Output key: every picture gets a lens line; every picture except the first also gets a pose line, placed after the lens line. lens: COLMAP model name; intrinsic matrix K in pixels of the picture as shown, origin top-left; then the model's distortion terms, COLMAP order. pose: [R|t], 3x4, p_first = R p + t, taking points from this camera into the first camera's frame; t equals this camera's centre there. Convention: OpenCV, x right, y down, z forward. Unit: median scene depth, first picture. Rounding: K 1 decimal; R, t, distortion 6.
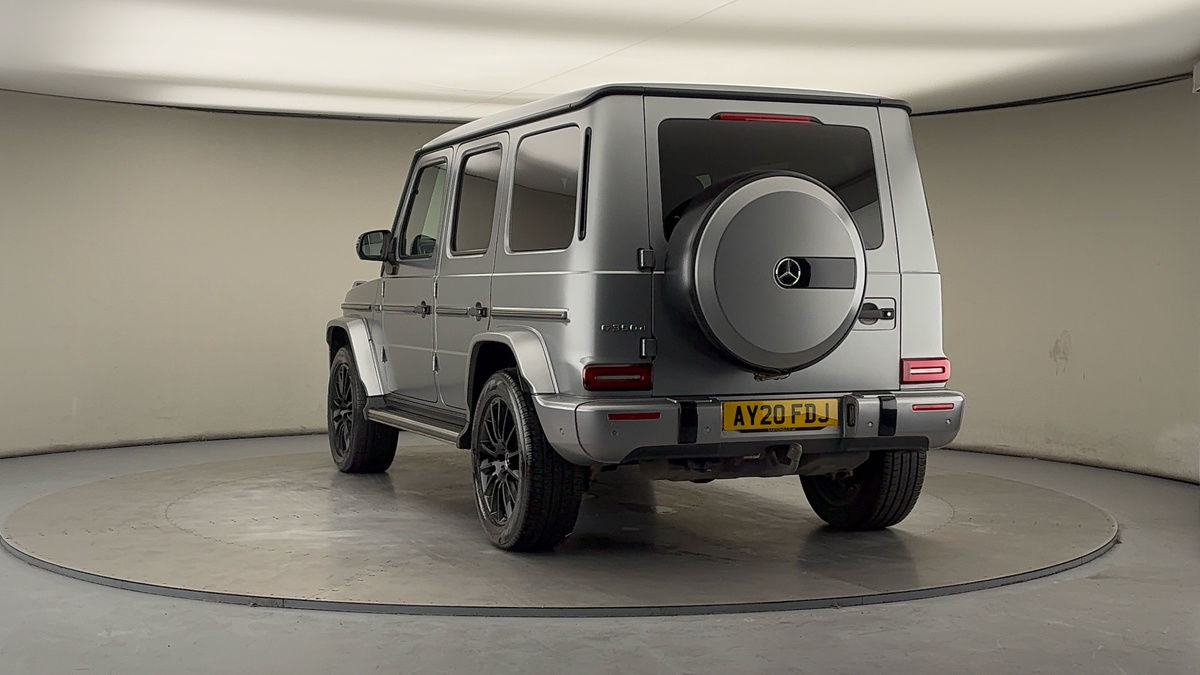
lens RADIAL K [[1619.8, 0, 600.0], [0, 1619.8, 337.5], [0, 0, 1]] dist [0.136779, -0.035388]
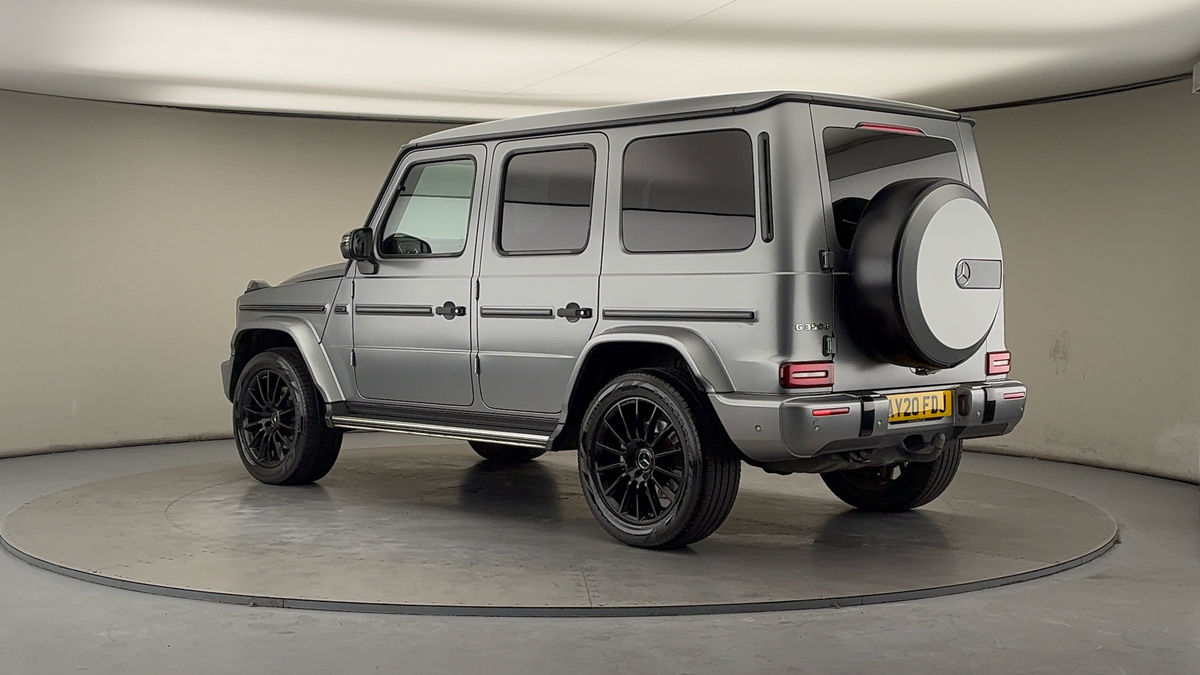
lens RADIAL K [[1619.8, 0, 600.0], [0, 1619.8, 337.5], [0, 0, 1]] dist [0.136779, -0.035388]
pose [[0.930038, -0.012266, 0.367259, -0.459876], [0.011686, 0.999924, 0.003805, -0.004364], [-0.367278, 0.000753, 0.930111, 0.075168]]
